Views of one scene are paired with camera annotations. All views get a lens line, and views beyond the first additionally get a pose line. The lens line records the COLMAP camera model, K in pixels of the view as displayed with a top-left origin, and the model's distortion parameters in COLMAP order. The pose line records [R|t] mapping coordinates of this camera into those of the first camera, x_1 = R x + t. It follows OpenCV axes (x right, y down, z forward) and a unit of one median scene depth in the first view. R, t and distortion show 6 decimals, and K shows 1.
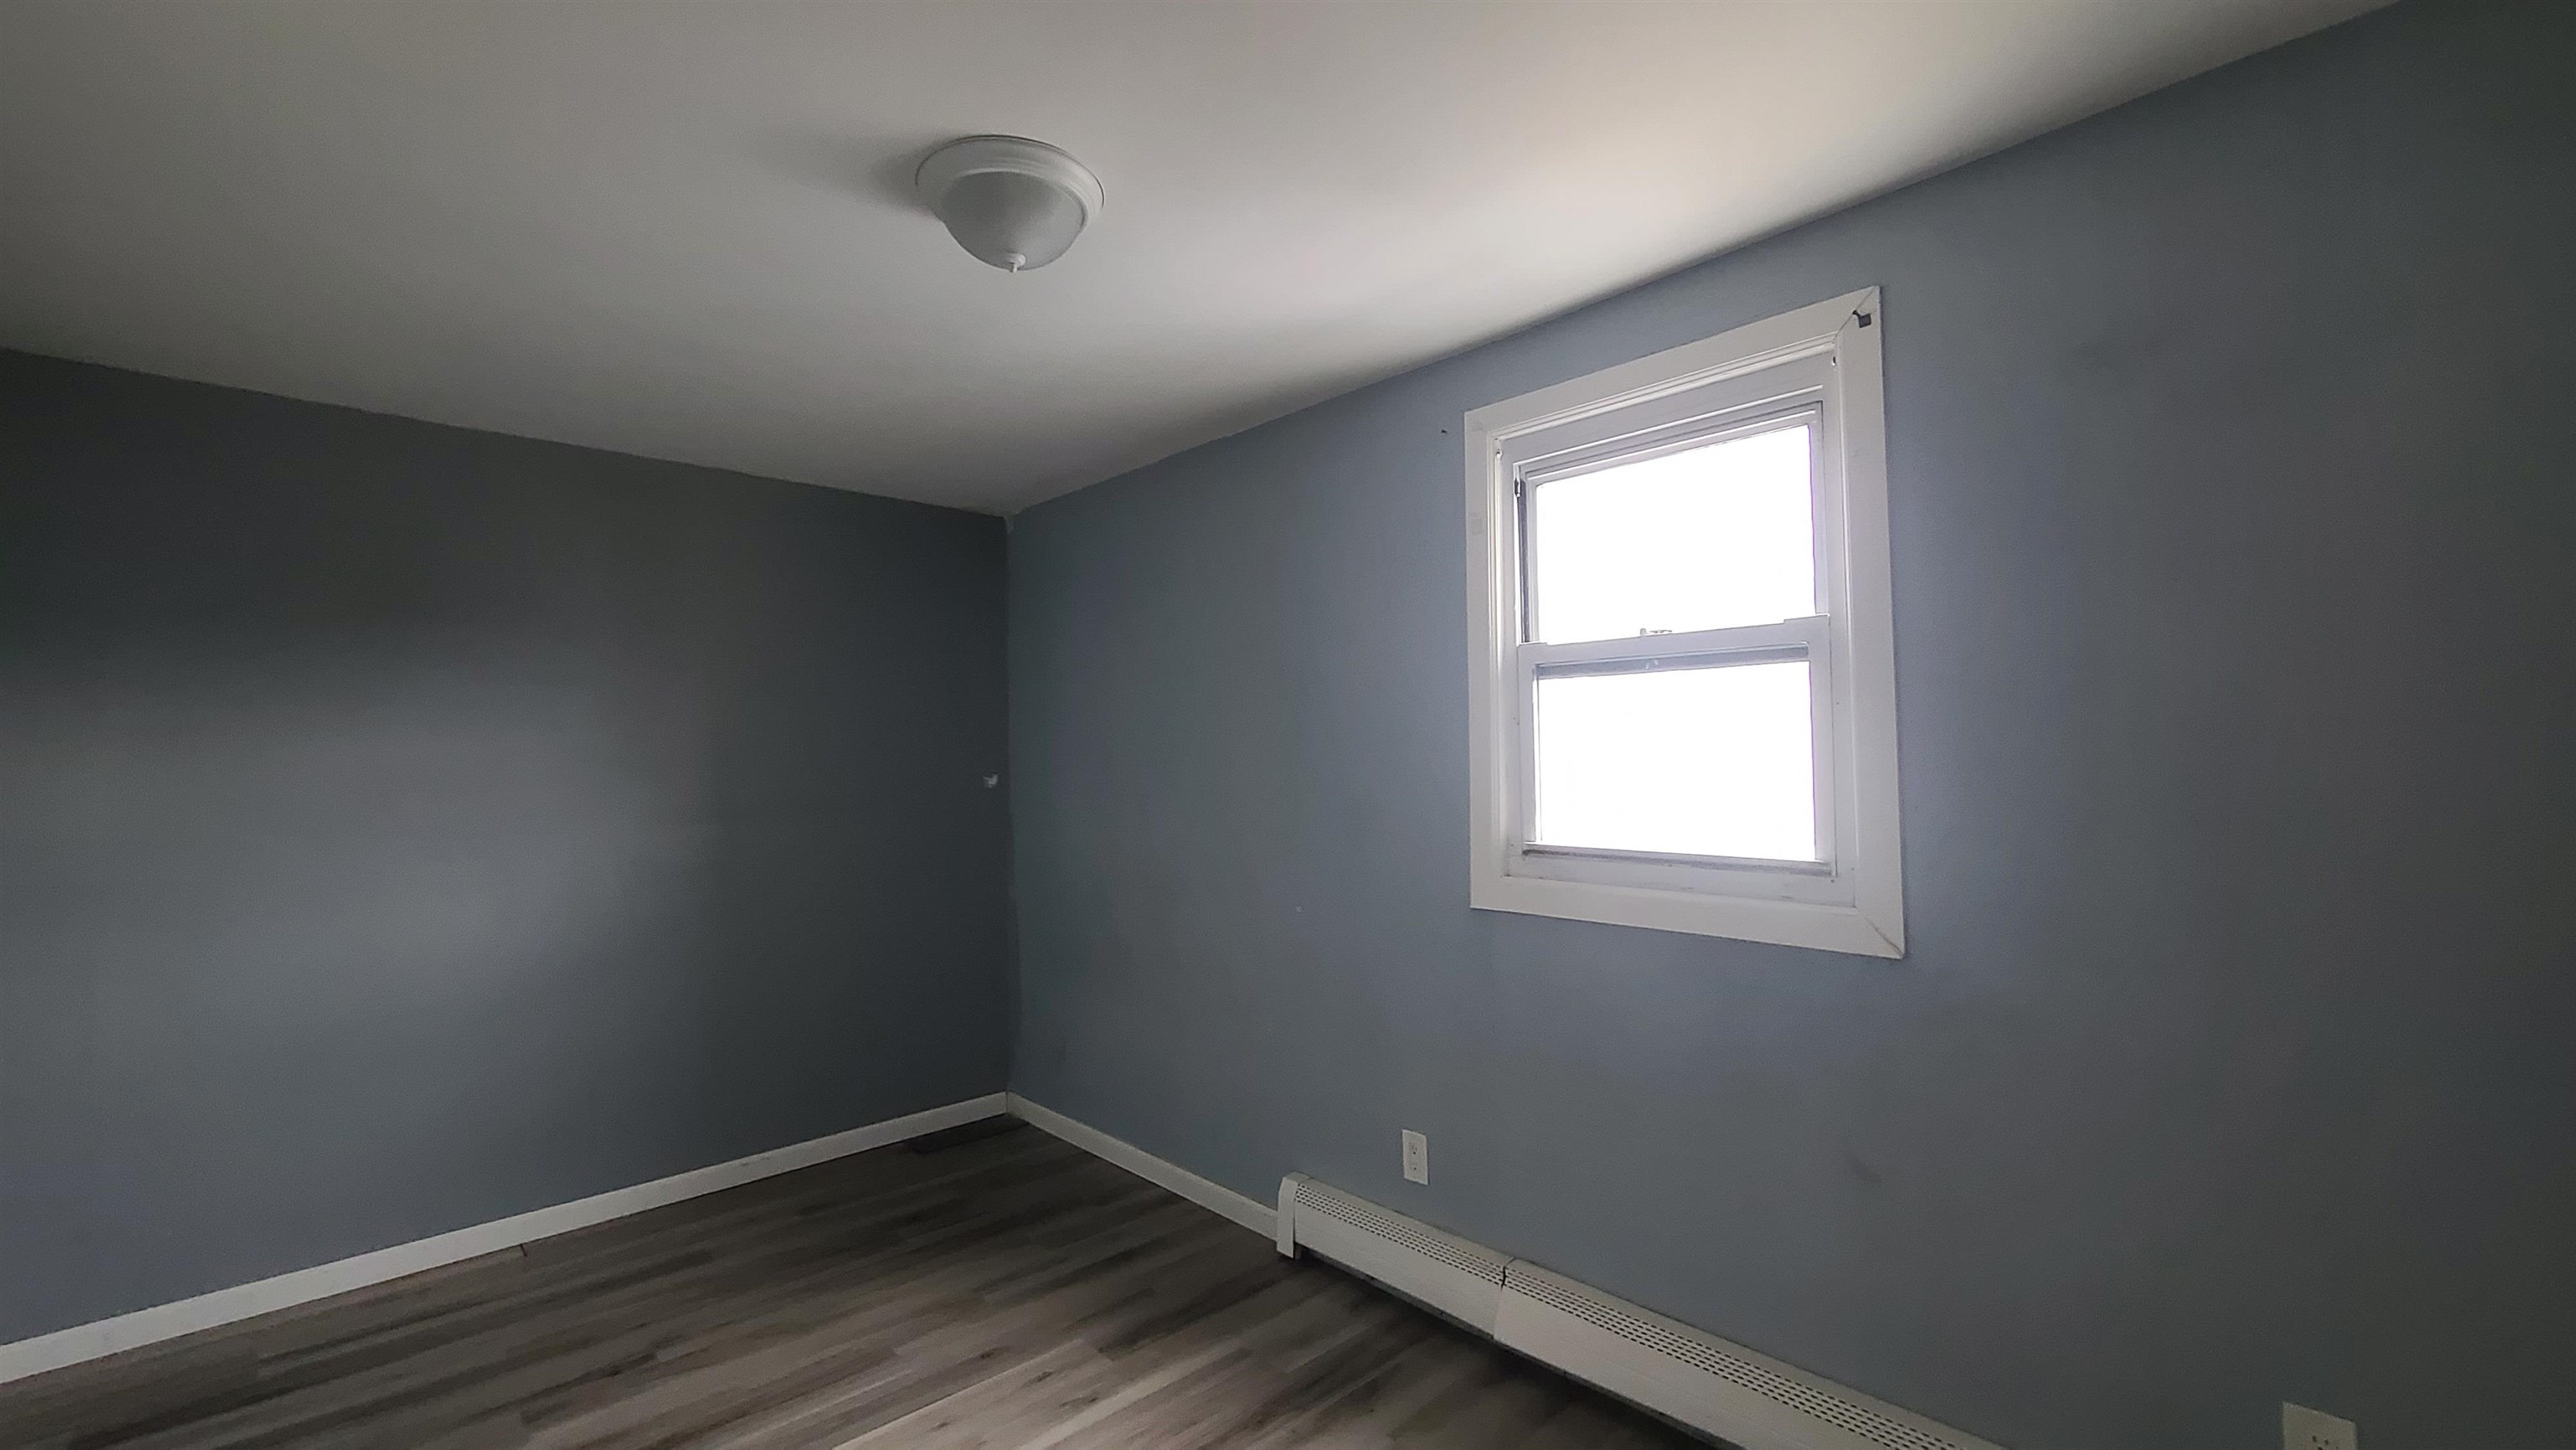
lens RADIAL K [[1055.2, 0, 1276.5], [0, 1055.2, 711.9], [0, 0, 1]] dist [-0.001154, -0.003995]
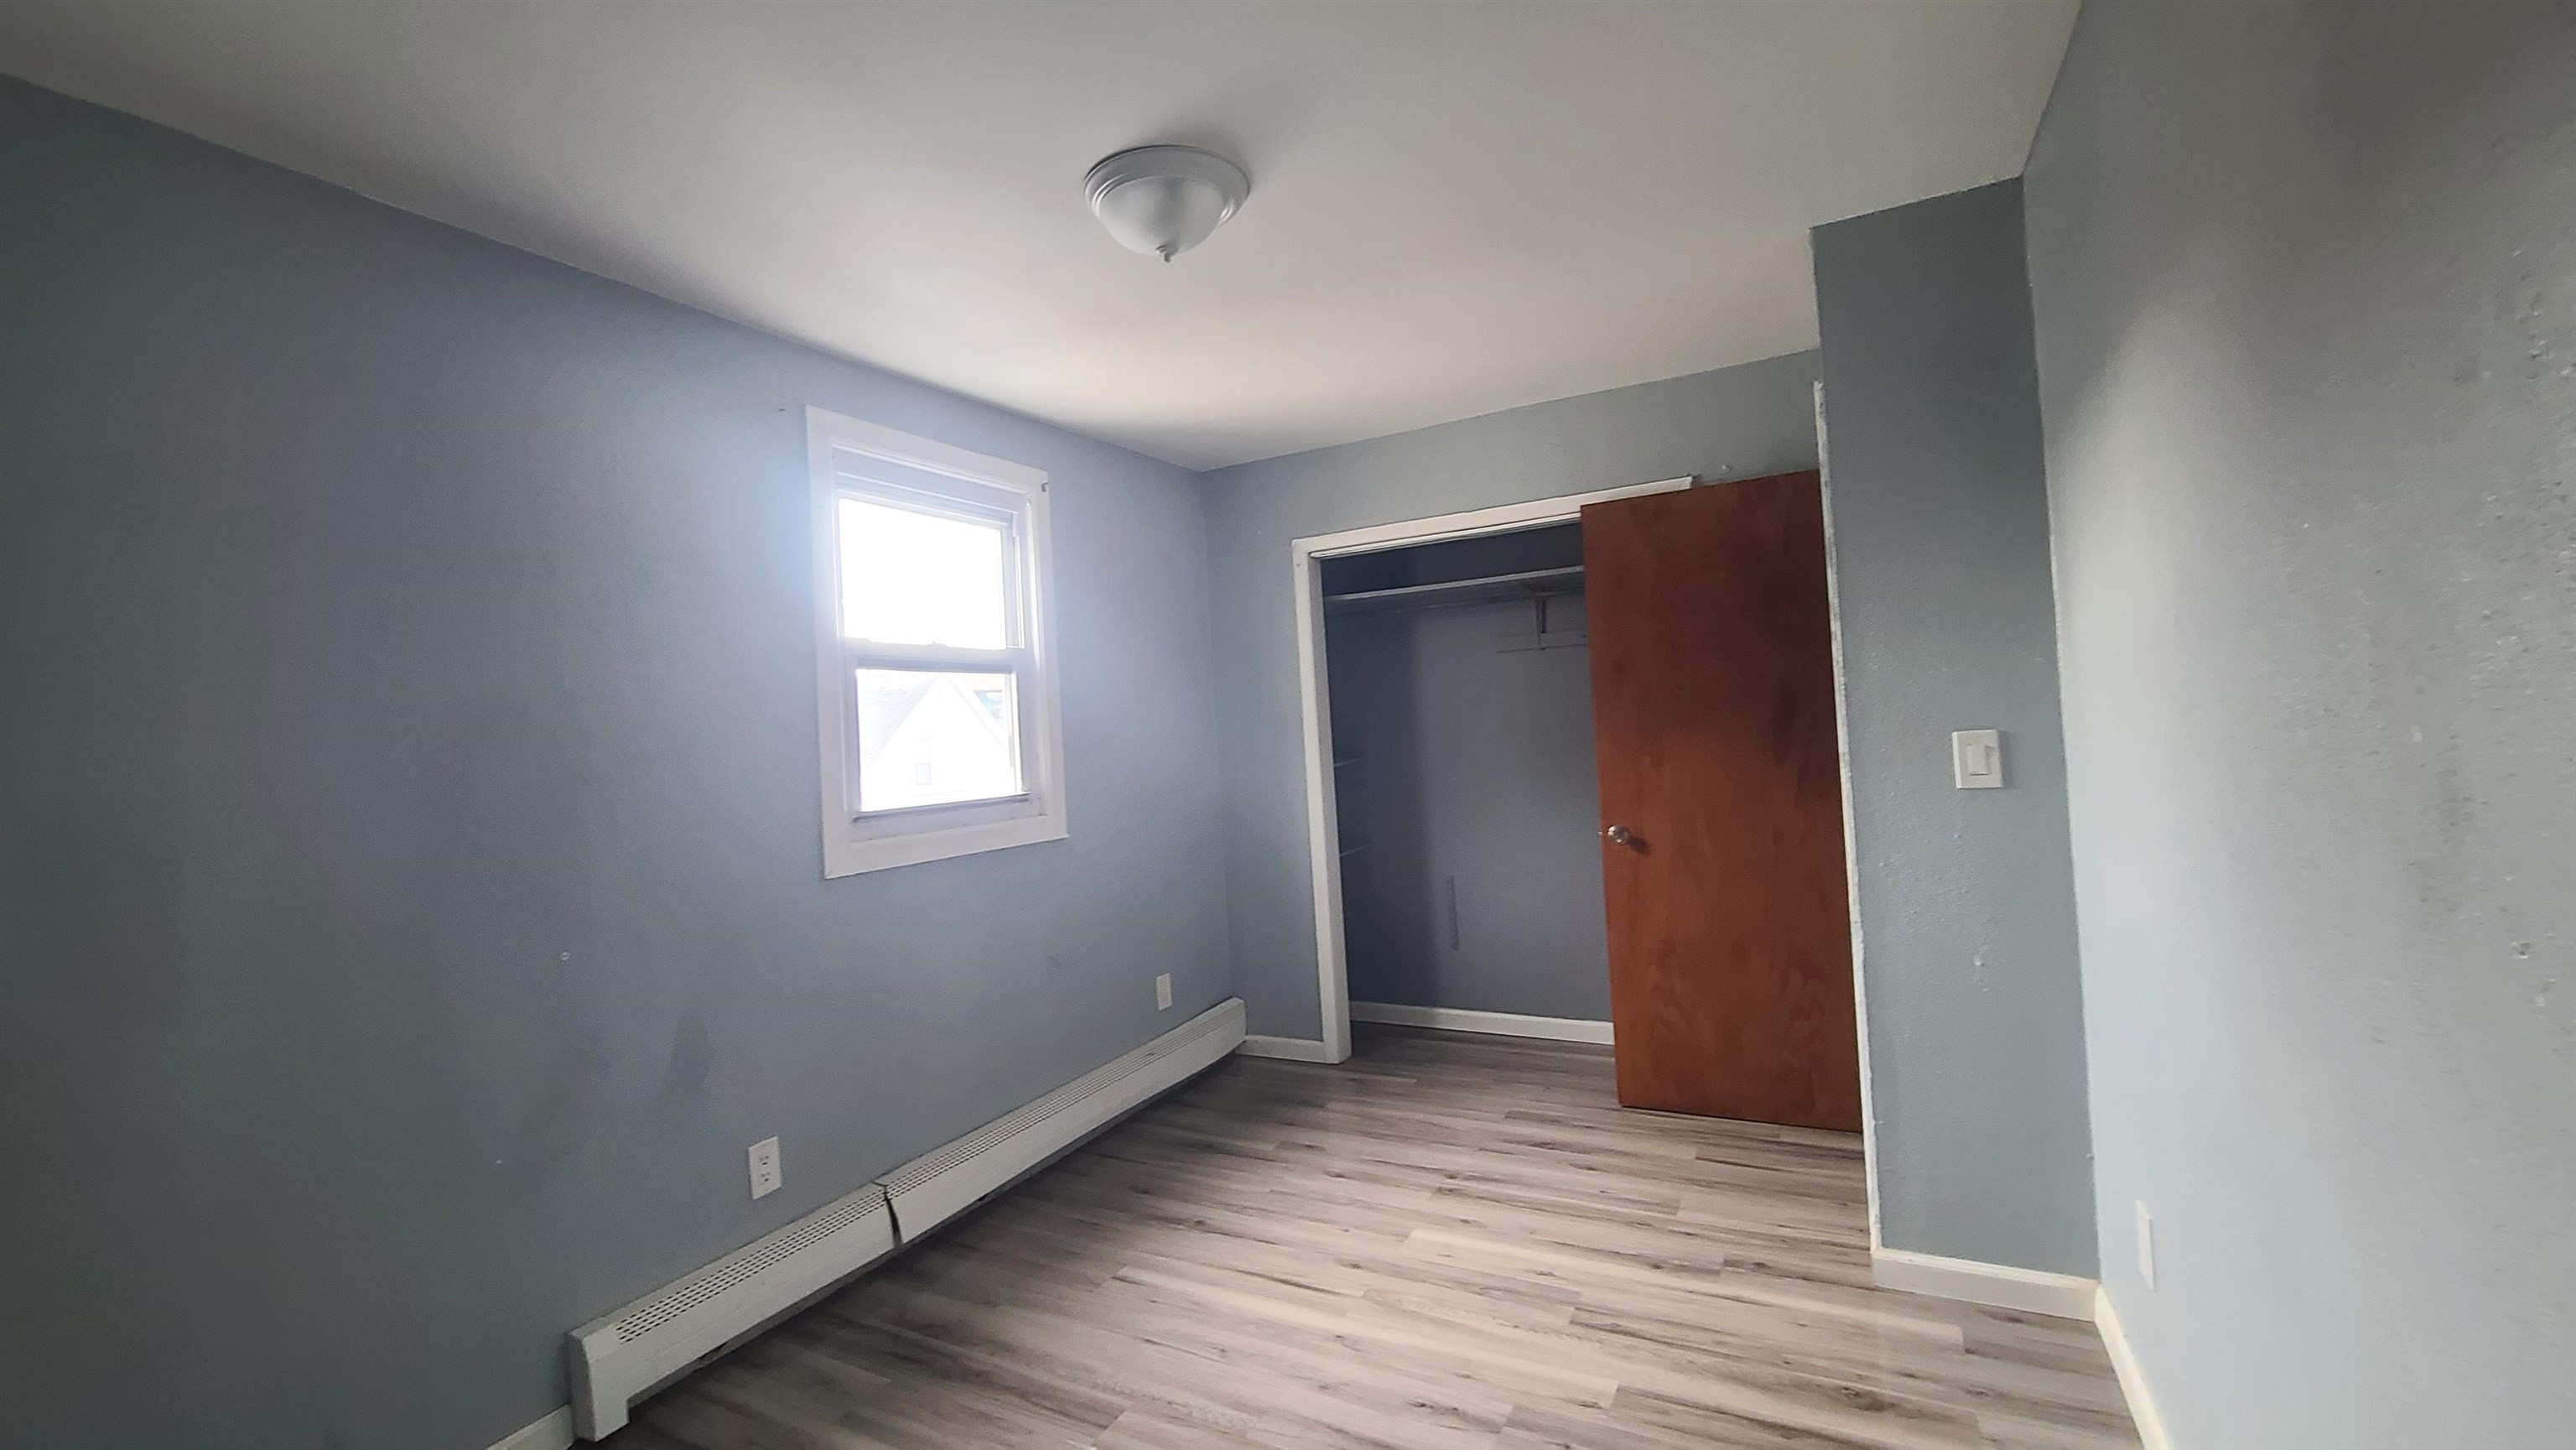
lens RADIAL K [[1055.2, 0, 1276.5], [0, 1055.2, 711.9], [0, 0, 1]] dist [-0.001154, -0.003995]
pose [[-0.330431, 0.052667, 0.942360, -1.084406], [0.021078, 0.998605, -0.048420, 0.090723], [-0.943595, 0.003863, -0.331080, 1.048633]]
